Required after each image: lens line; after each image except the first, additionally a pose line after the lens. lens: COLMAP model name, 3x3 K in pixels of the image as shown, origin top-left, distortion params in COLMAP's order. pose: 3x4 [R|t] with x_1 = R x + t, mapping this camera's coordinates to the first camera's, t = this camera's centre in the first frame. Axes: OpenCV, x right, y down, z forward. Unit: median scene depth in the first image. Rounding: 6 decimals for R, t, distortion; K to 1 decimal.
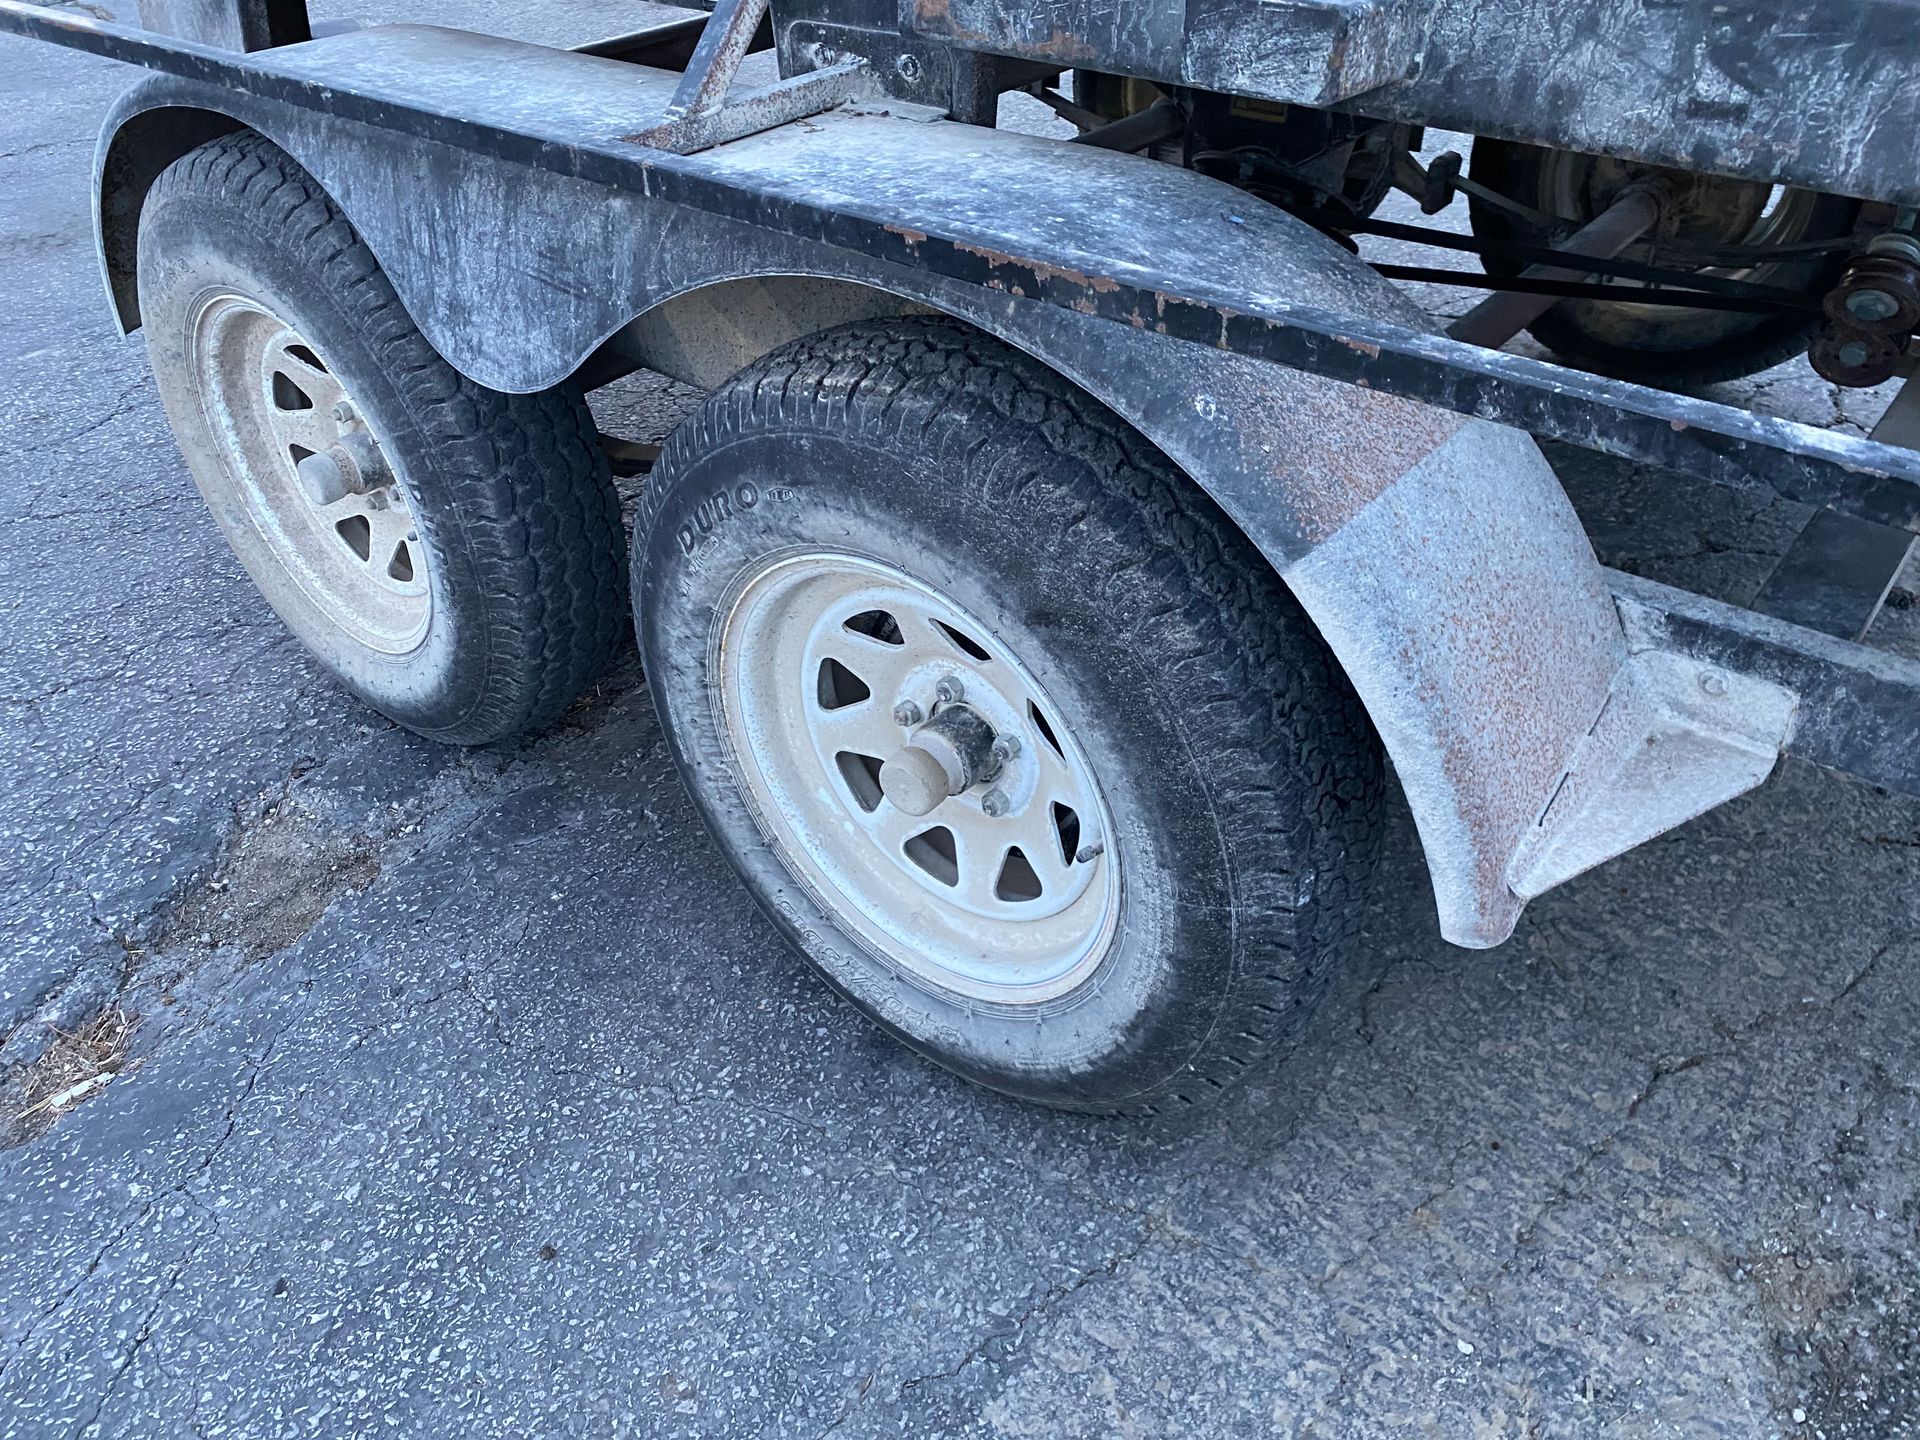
lens RADIAL K [[1446.6, 0, 967.4], [0, 1446.6, 709.7], [0, 0, 1]] dist [0.034585, -0.035349]
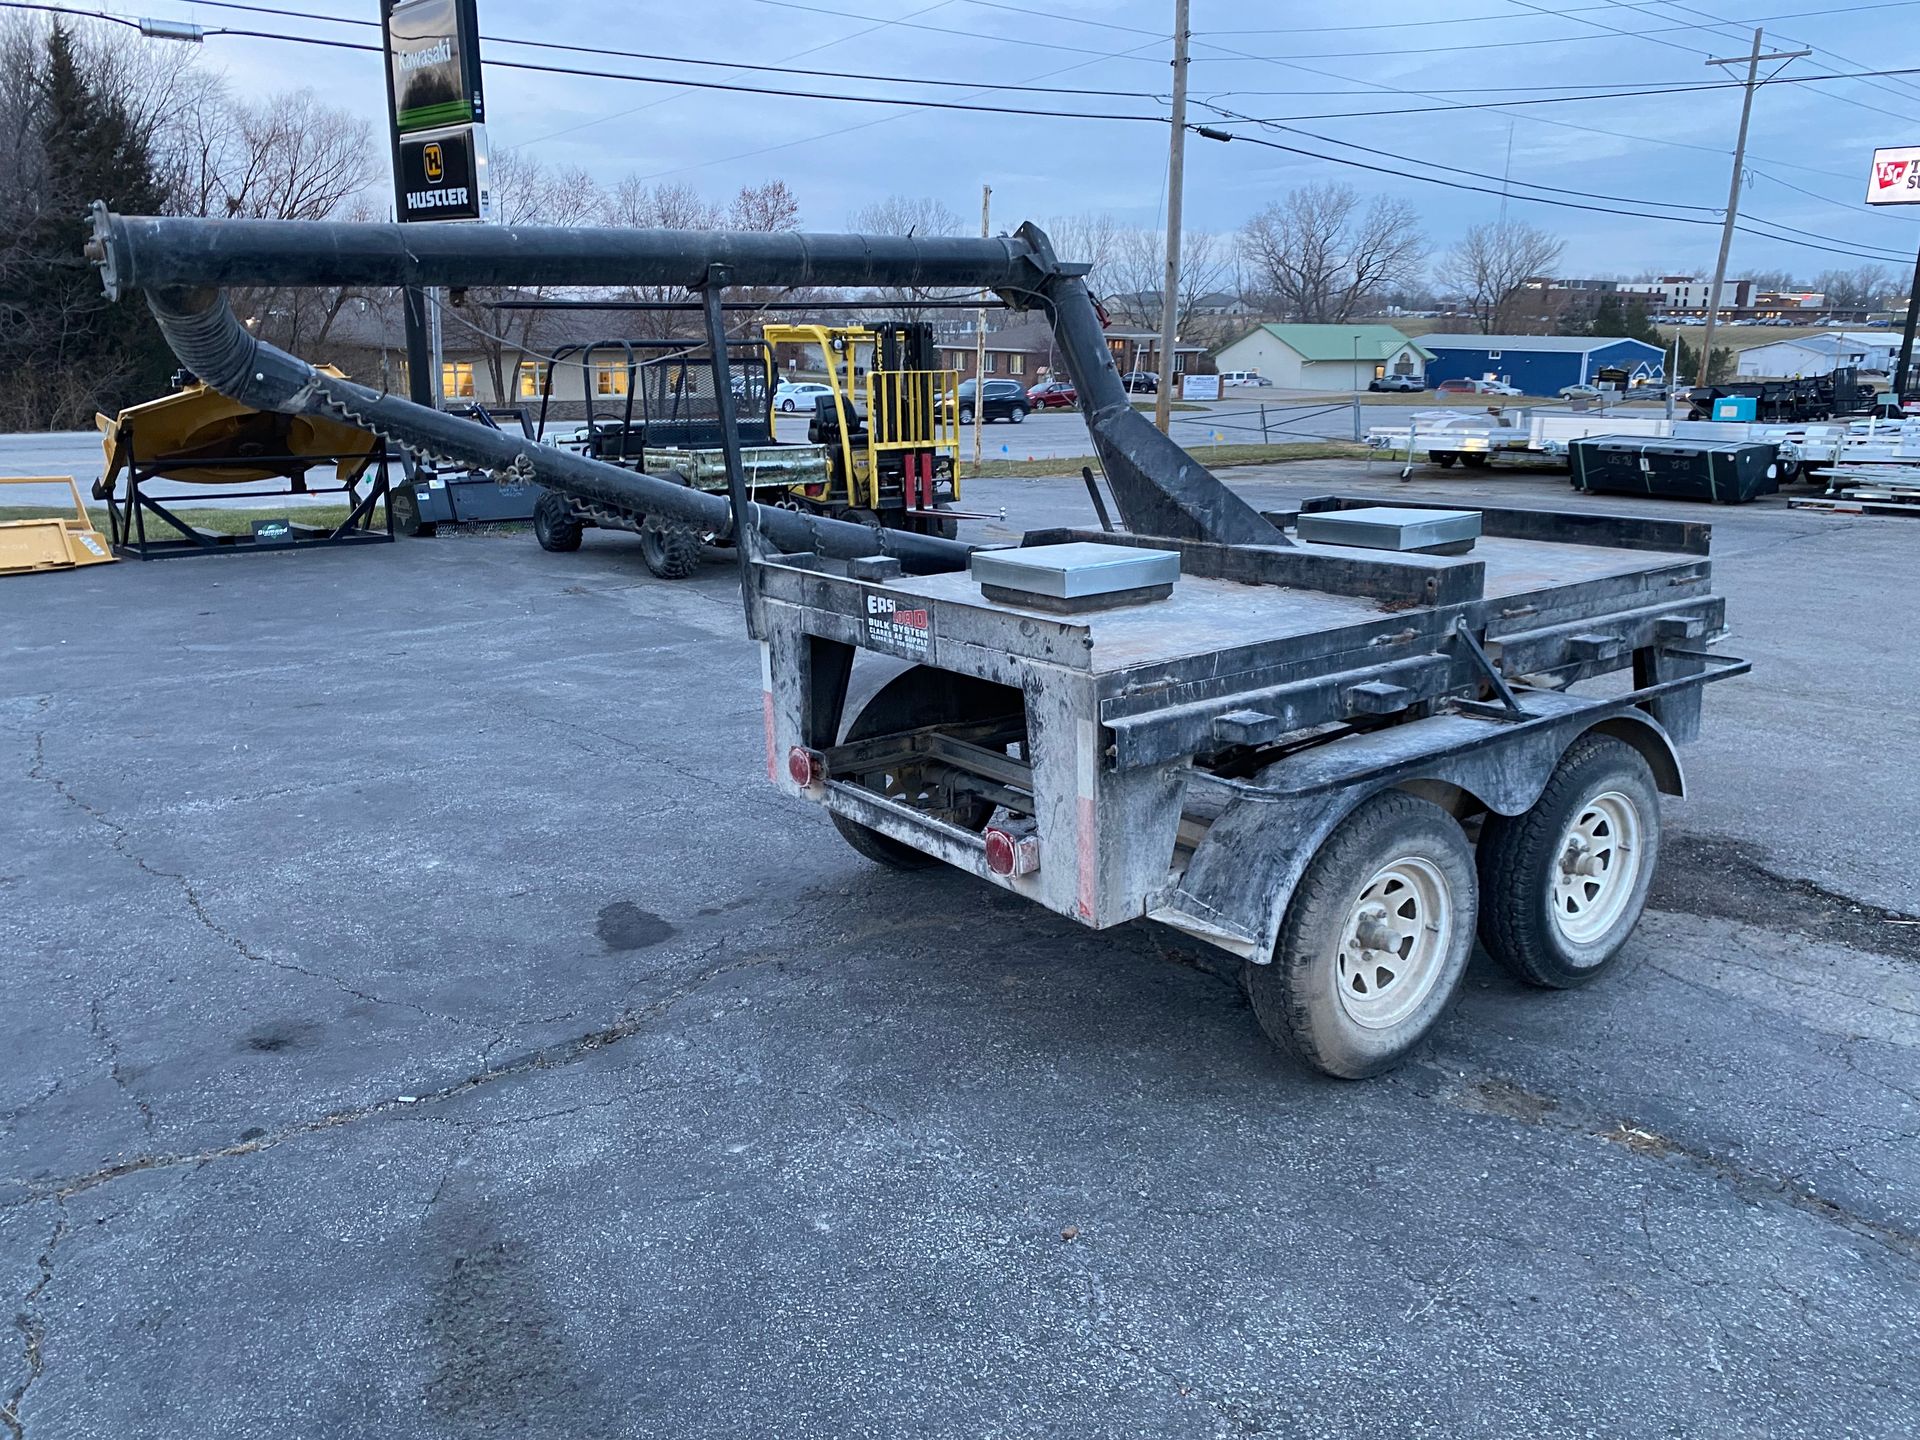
lens RADIAL K [[1458.2, 0, 974.2], [0, 1458.2, 700.5], [0, 0, 1]] dist [0.071380, -0.093179]
pose [[0.250637, -0.202785, 0.946604, -3.418501], [0.591096, 0.806438, 0.016250, -1.121498], [-0.766673, 0.555461, 0.321988, 0.768382]]
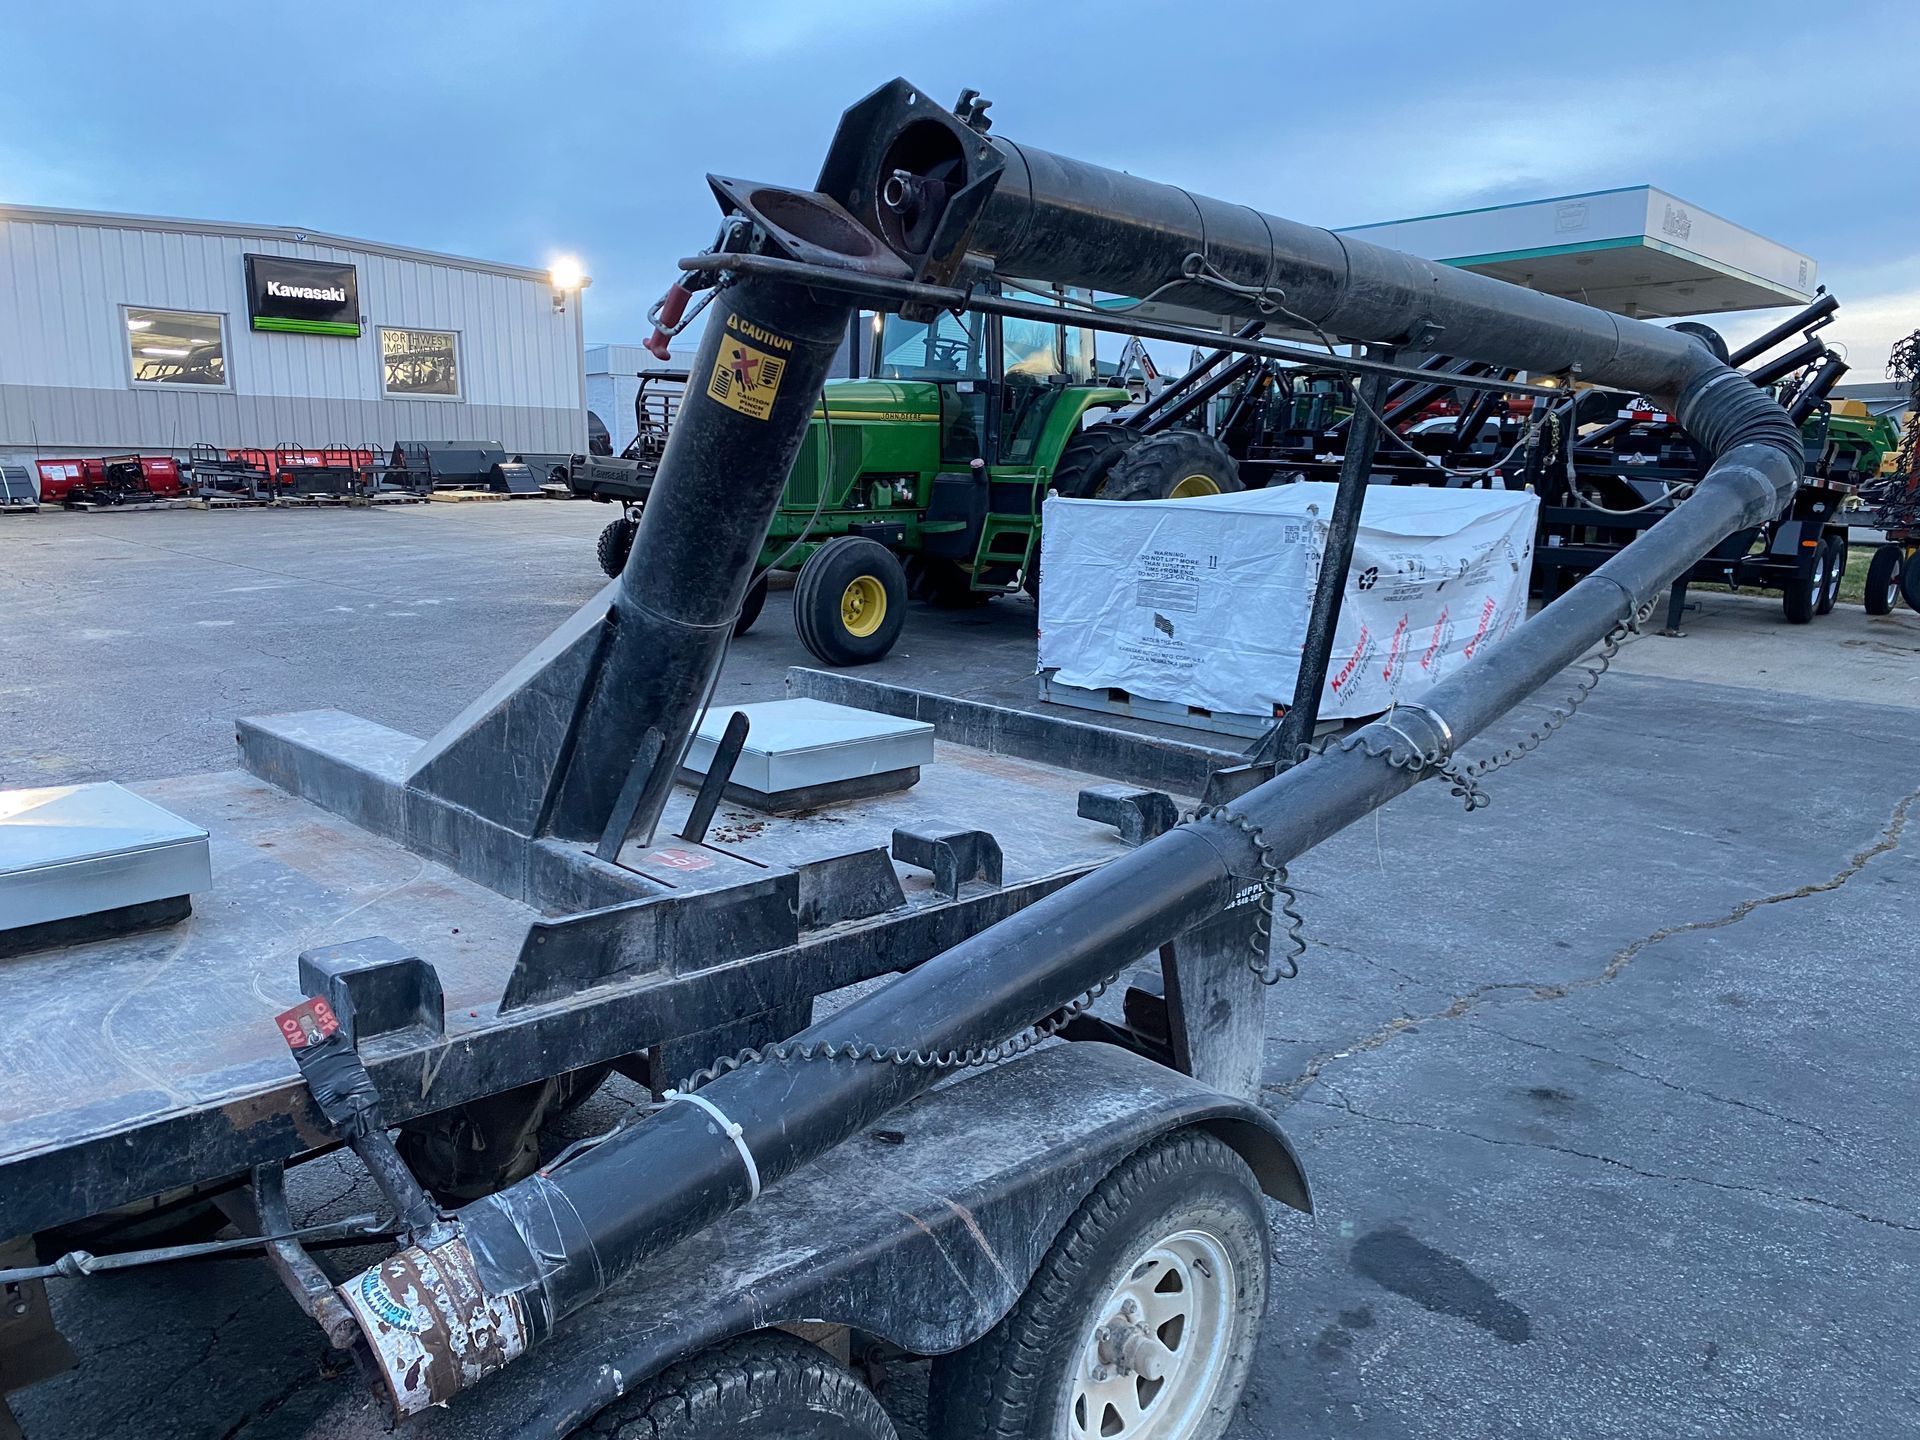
lens RADIAL K [[1451.9, 0, 943.6], [0, 1451.9, 740.3], [0, 0, 1]] dist [0.017123, -0.005566]
pose [[-0.110797, 0.204231, -0.972632, 2.177359], [-0.616053, 0.753845, 0.228468, -1.882638], [0.779874, 0.624506, 0.042294, 1.601910]]
